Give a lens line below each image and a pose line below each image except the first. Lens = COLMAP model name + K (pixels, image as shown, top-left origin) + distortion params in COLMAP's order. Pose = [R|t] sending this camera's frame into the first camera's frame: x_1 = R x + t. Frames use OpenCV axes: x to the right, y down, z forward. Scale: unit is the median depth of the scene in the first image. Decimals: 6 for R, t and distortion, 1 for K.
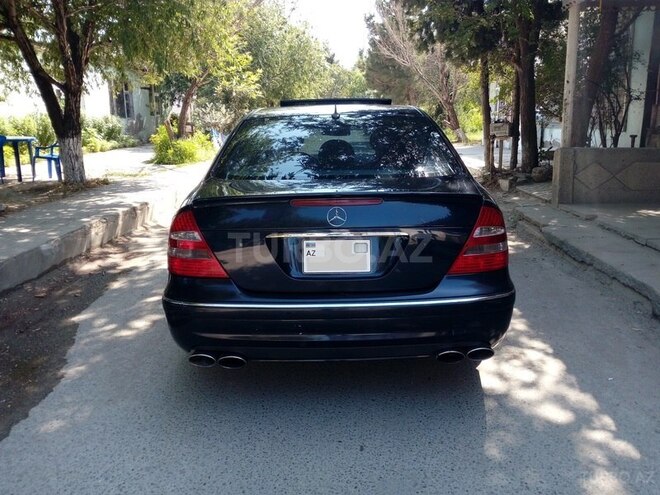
lens RADIAL K [[577.3, 0, 330.0], [0, 577.3, 247.5], [0, 0, 1]] dist [-0.000069, -0.011693]
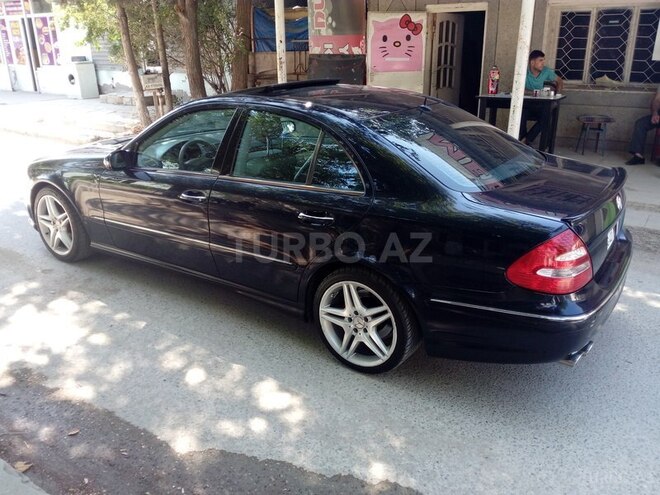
lens RADIAL K [[577.3, 0, 330.0], [0, 577.3, 247.5], [0, 0, 1]] dist [-0.000069, -0.011693]
pose [[0.523115, -0.283064, 0.803881, -0.872635], [0.174261, 0.958830, 0.224227, -0.229797], [-0.834256, 0.022788, 0.550906, 0.523942]]
